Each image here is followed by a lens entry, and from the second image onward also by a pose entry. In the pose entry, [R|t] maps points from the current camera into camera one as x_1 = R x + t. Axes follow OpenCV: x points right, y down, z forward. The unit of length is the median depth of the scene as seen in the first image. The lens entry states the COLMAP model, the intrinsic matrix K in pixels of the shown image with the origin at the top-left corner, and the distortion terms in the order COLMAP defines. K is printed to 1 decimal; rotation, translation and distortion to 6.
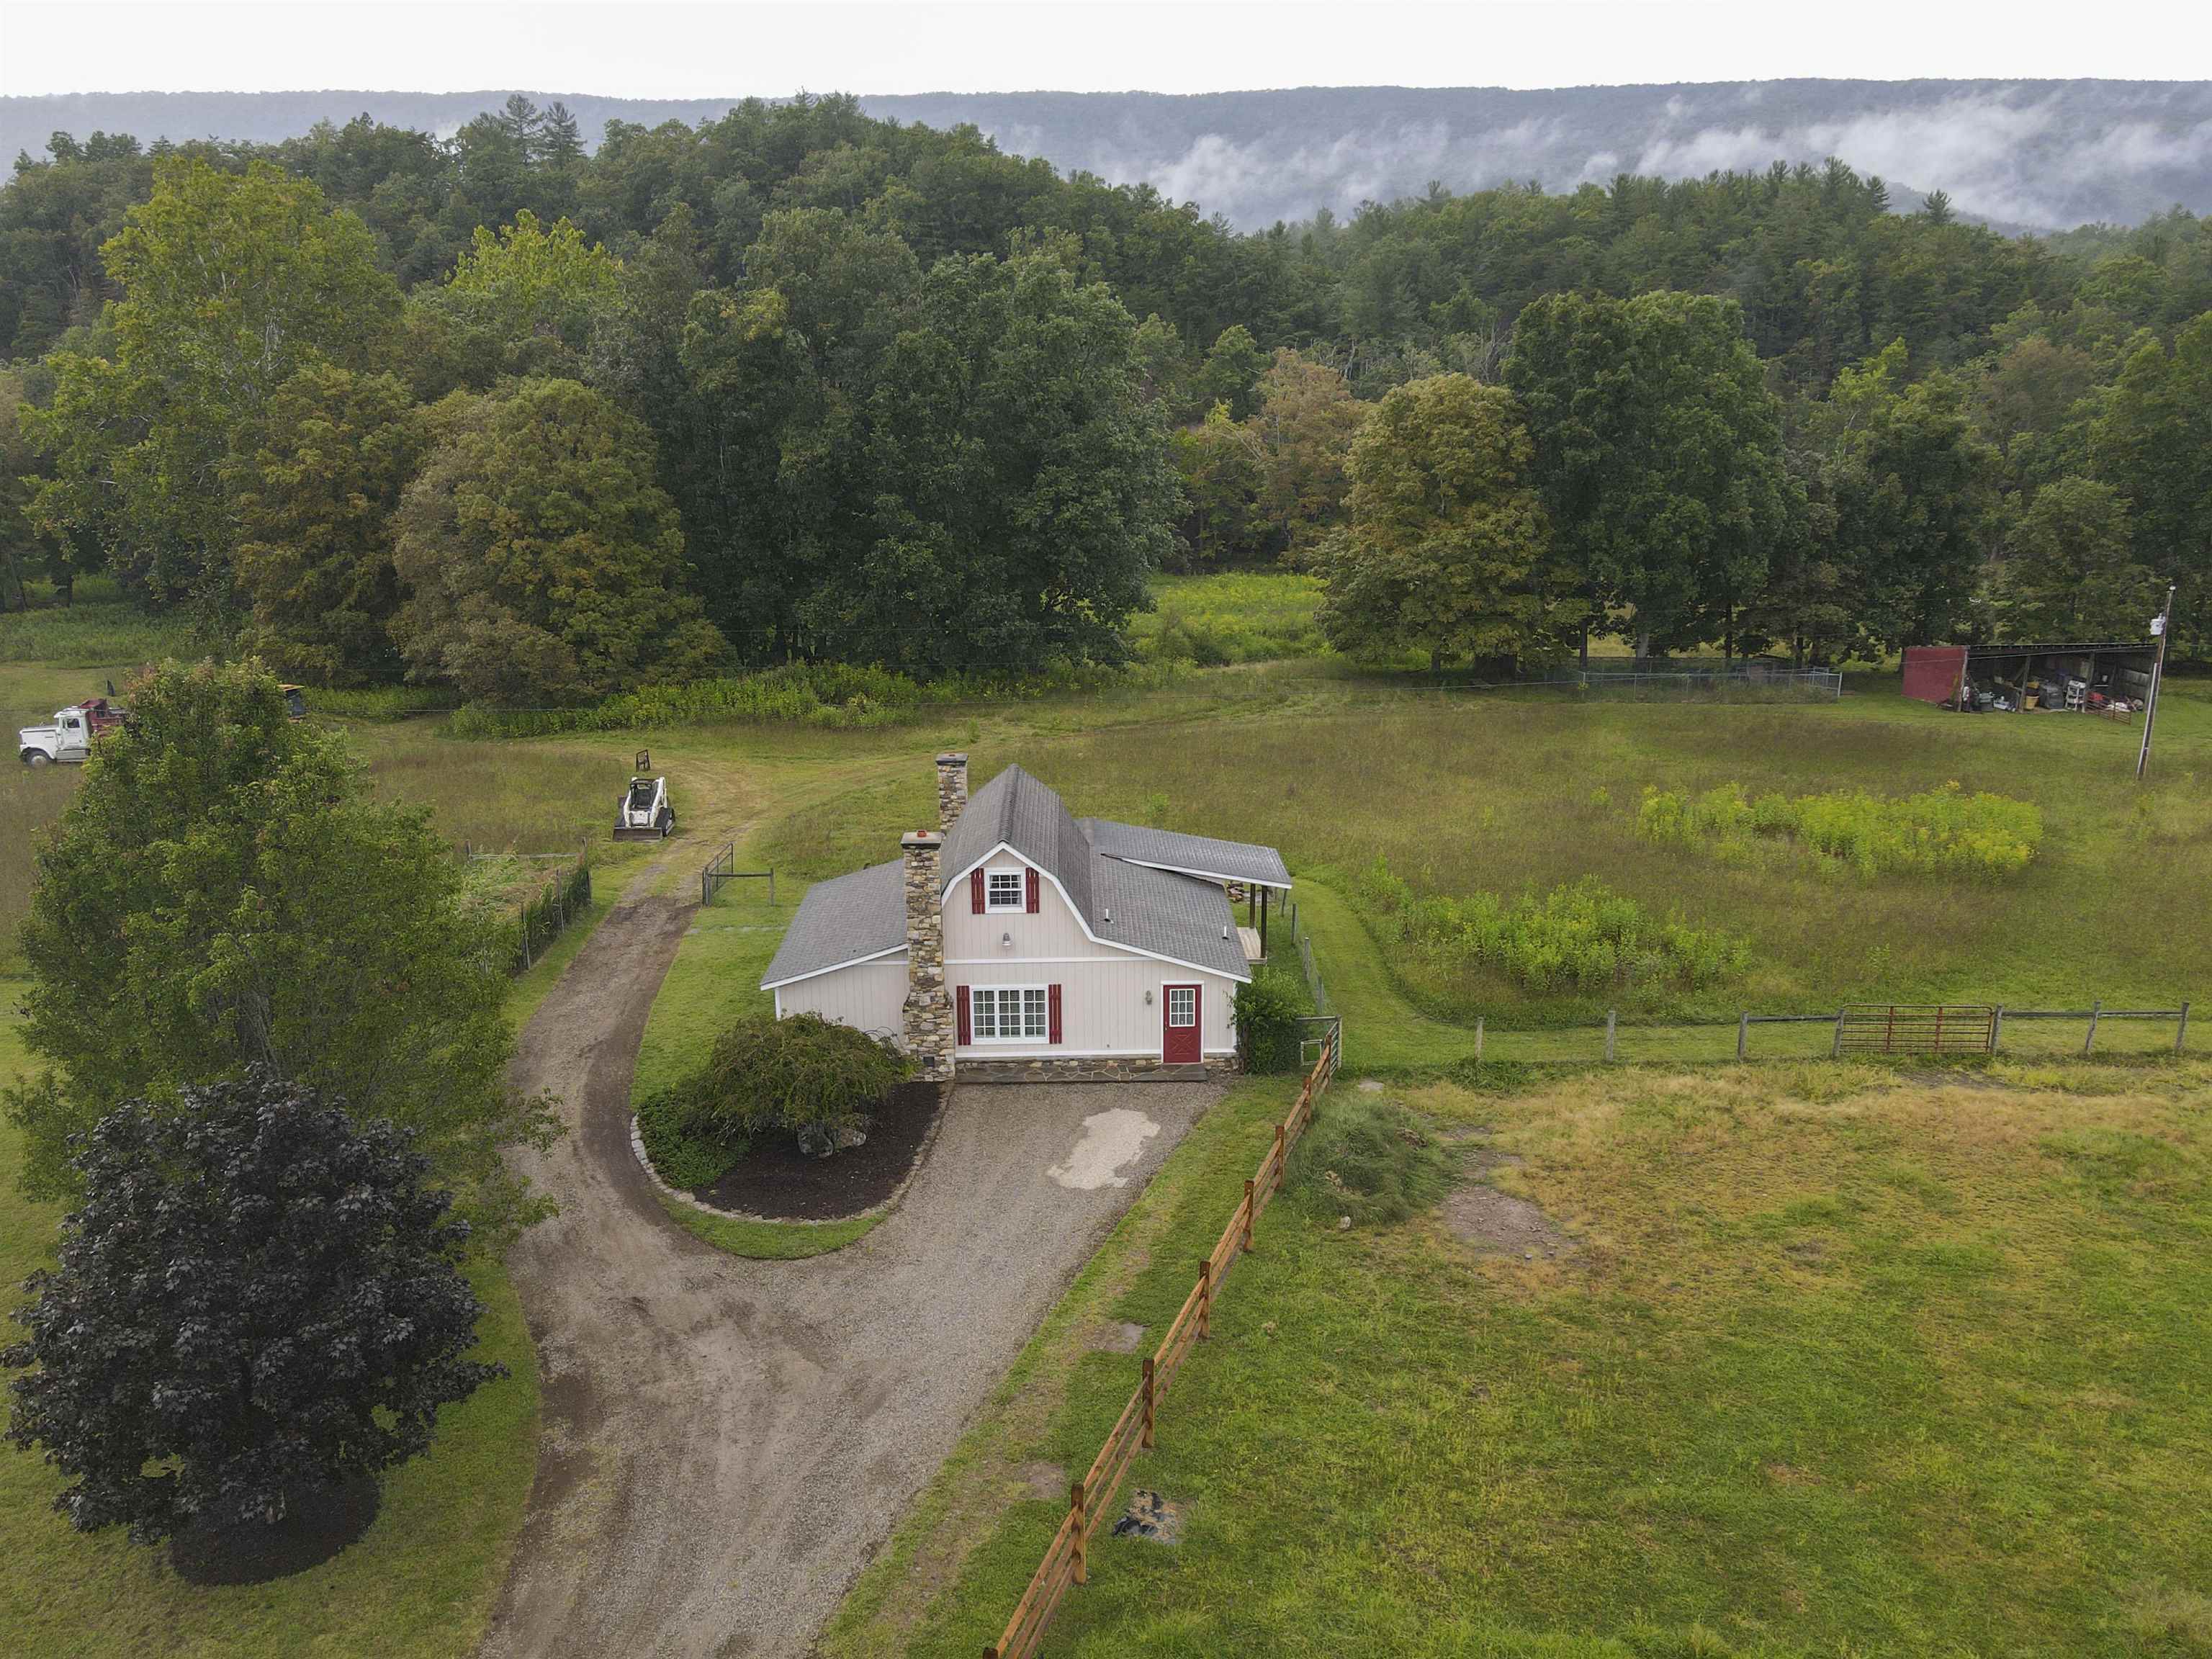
lens RADIAL K [[1621.2, 0, 1097.0], [0, 1621.2, 825.8], [0, 0, 1]] dist [0.008509, 0.015228]
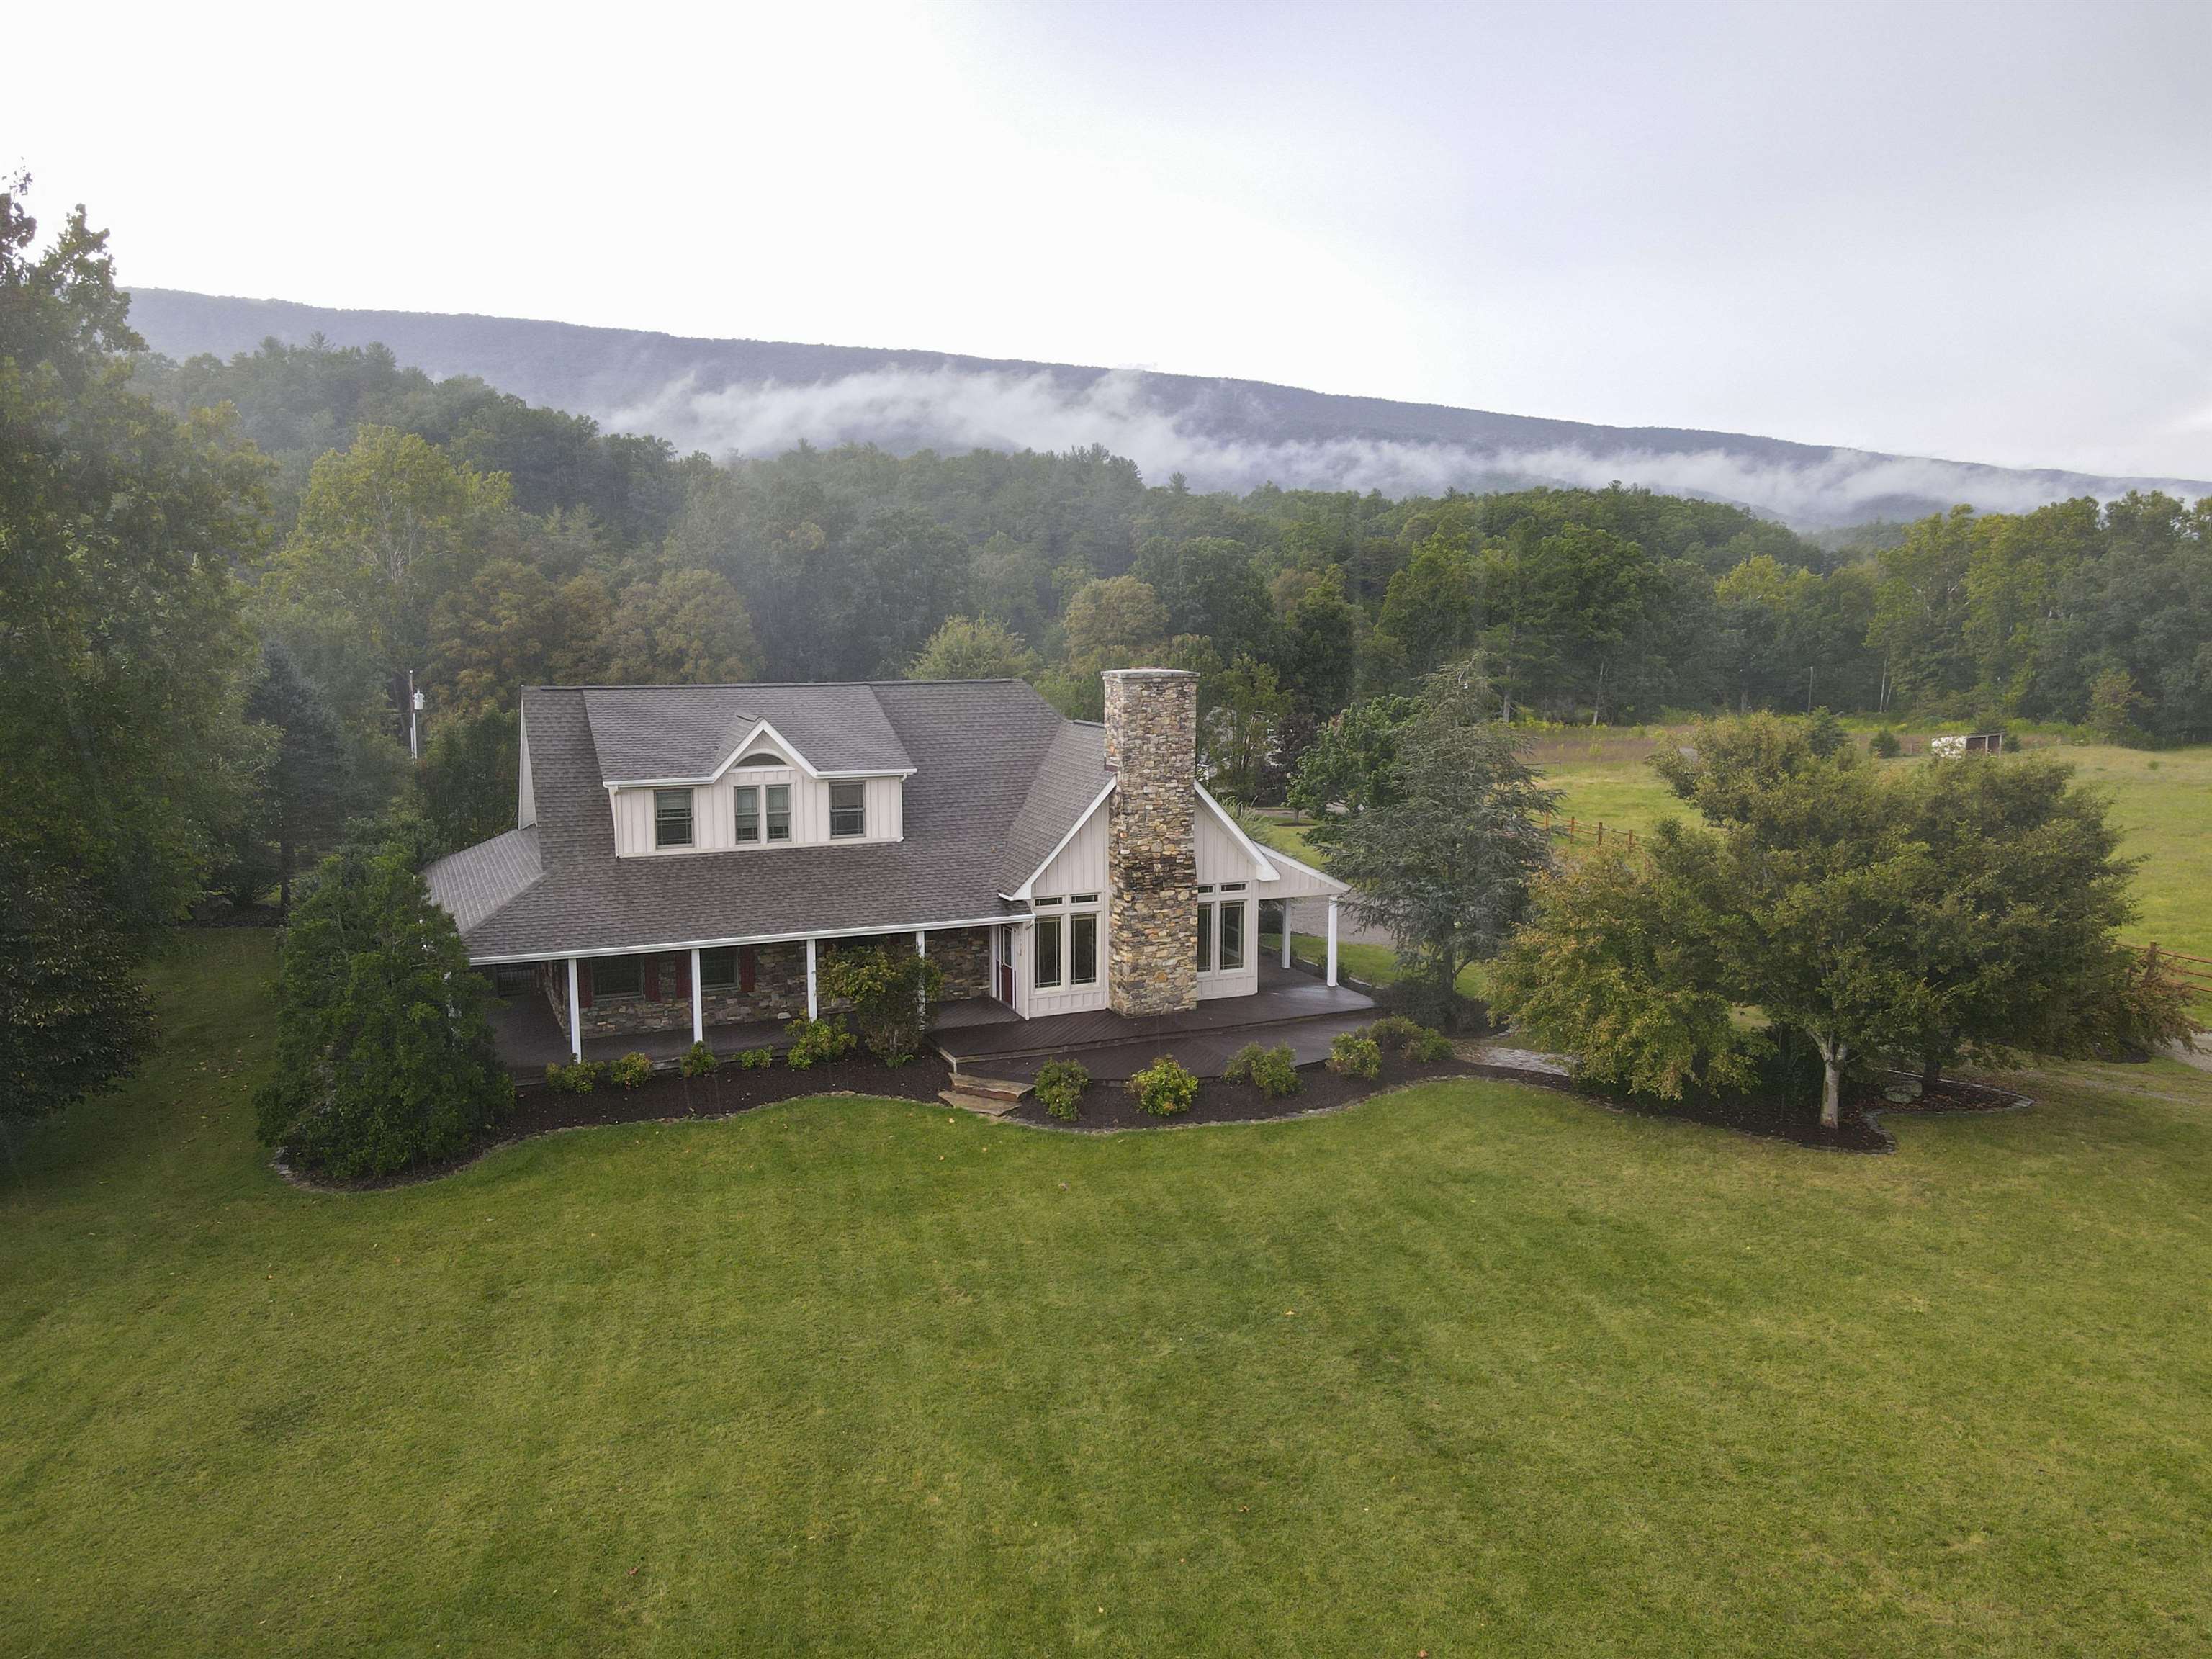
lens RADIAL K [[1621.2, 0, 1103.8], [0, 1621.2, 837.6], [0, 0, 1]] dist [0.008509, 0.015228]
pose [[0.877949, -0.059180, 0.475082, -0.732566], [0.117268, 0.988684, -0.093552, 0.198496], [-0.464169, 0.137846, 0.874954, -0.606379]]
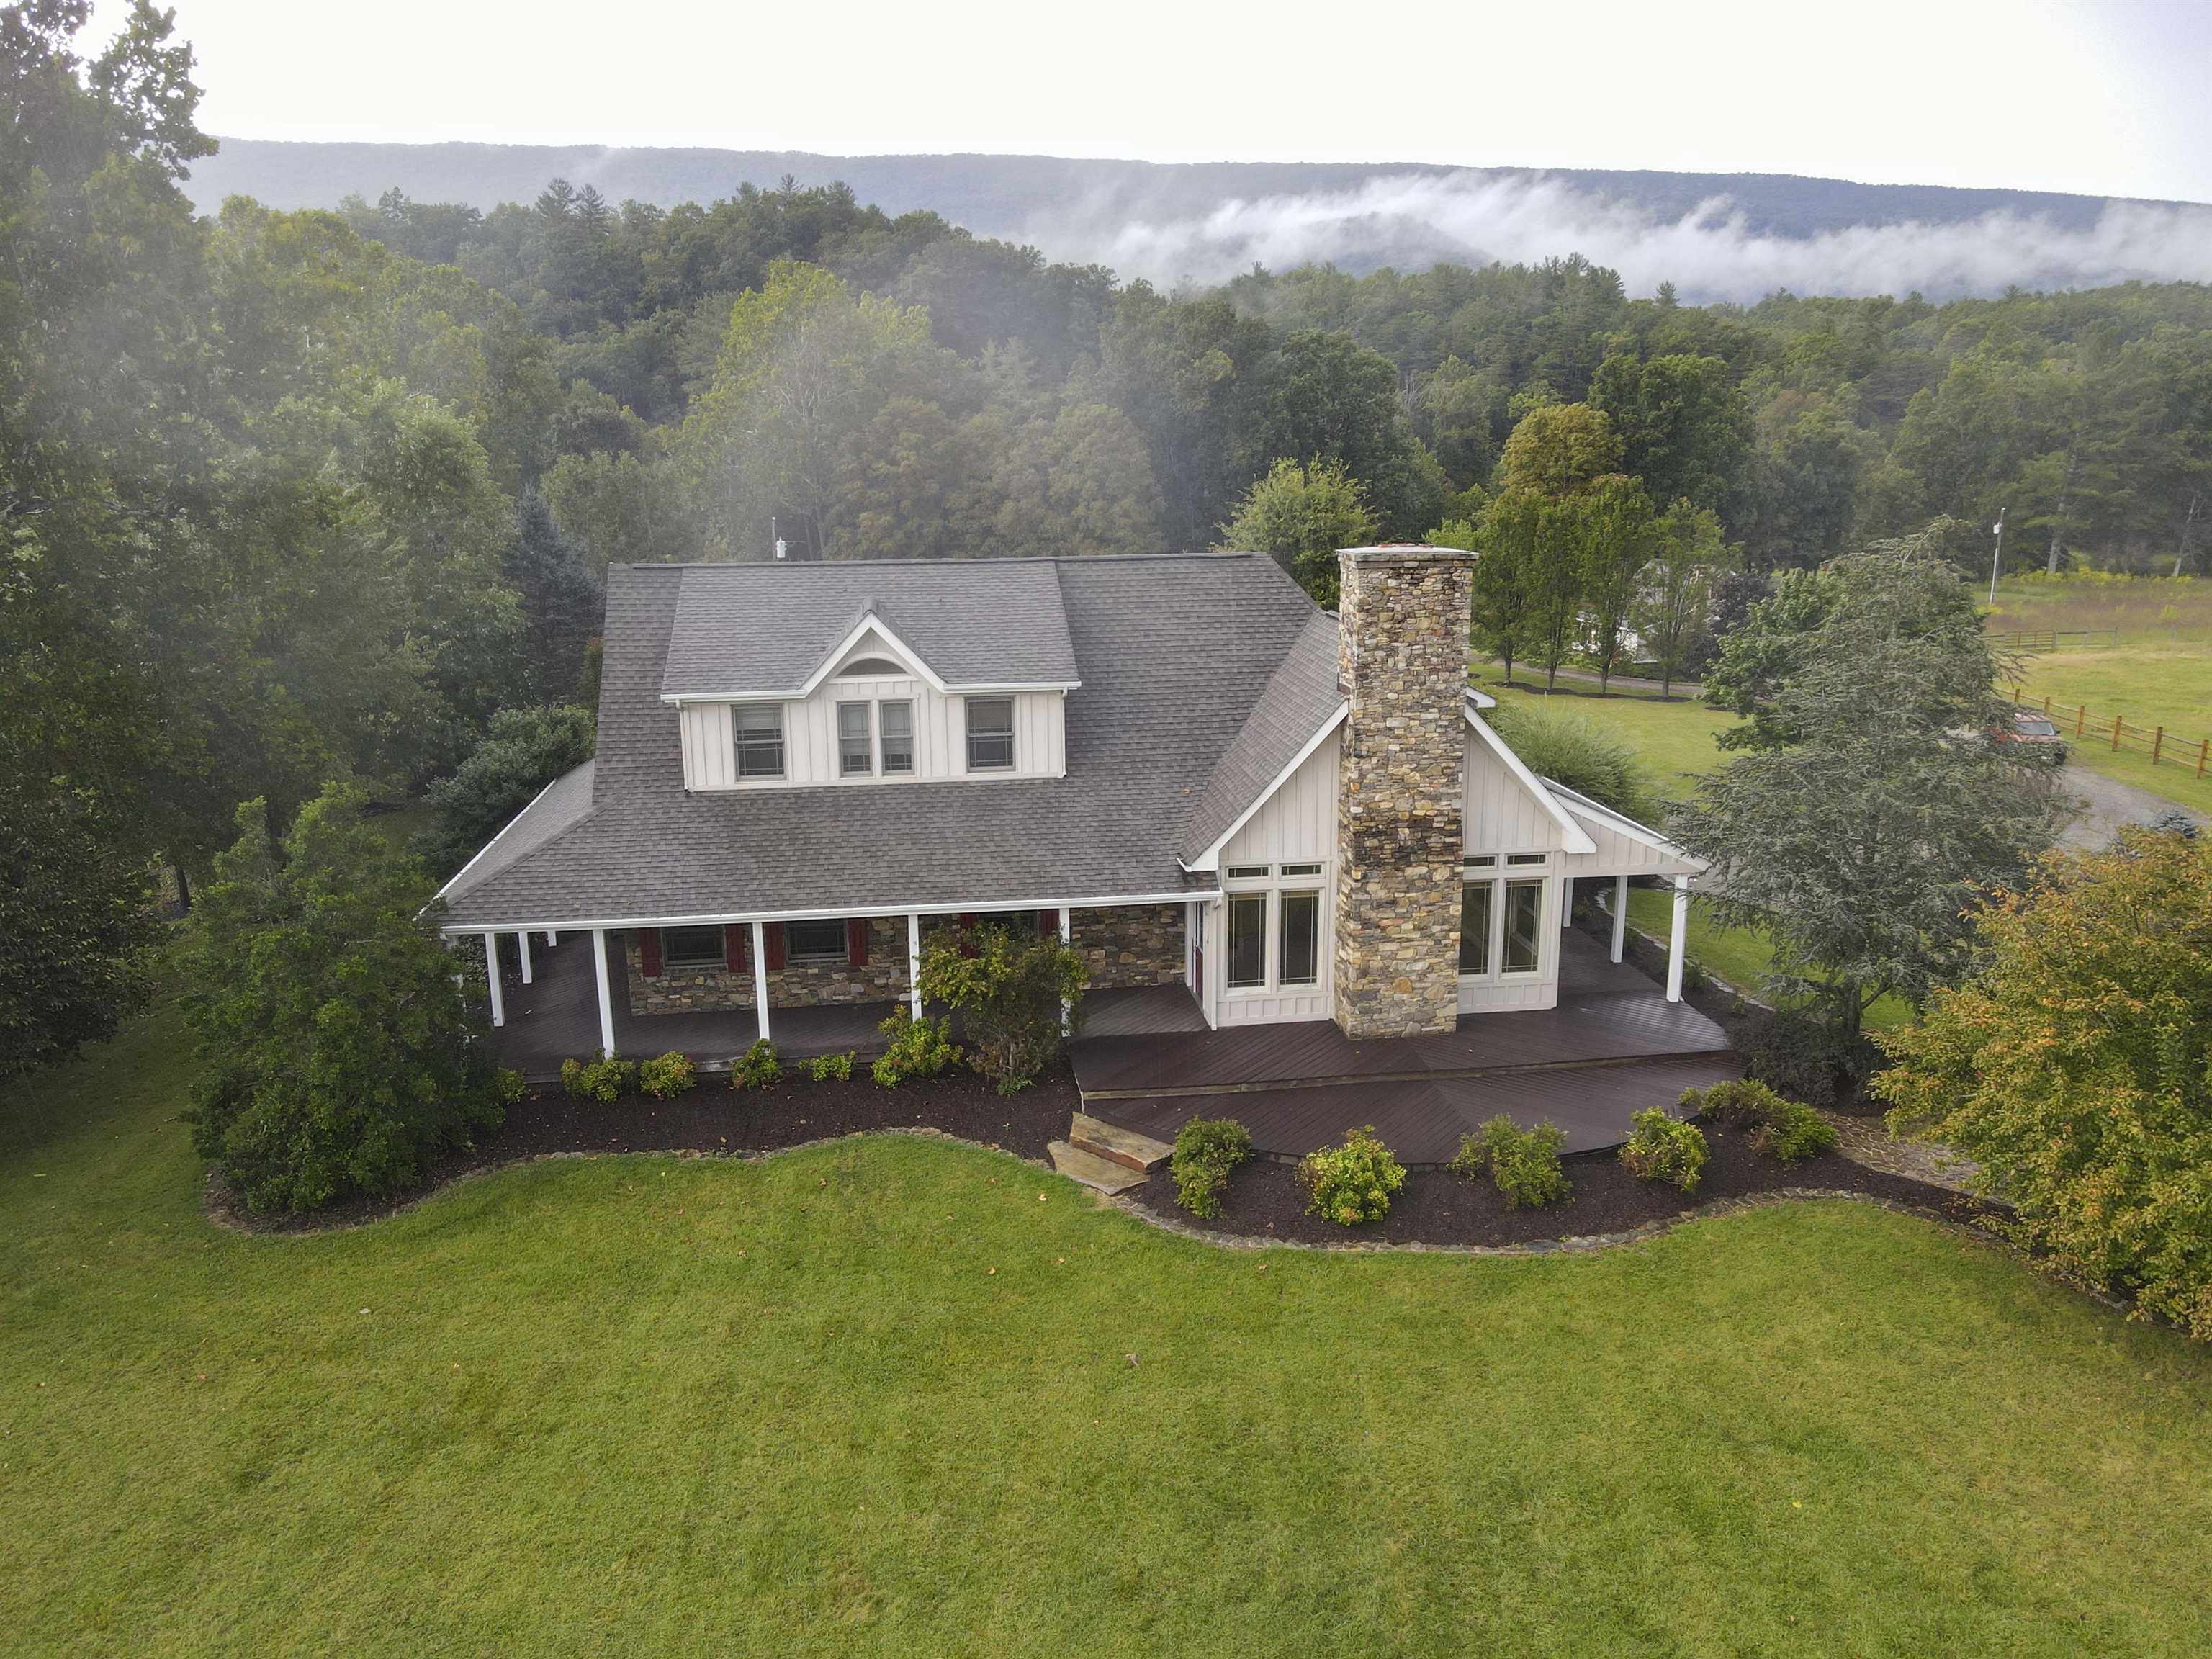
lens RADIAL K [[1621.2, 0, 1097.4], [0, 1621.2, 830.6], [0, 0, 1]] dist [0.008509, 0.015228]
pose [[0.977567, -0.052259, 0.204038, -0.635773], [0.058220, 0.998031, -0.023319, 0.171565], [-0.202418, 0.034675, 0.978685, -0.521735]]
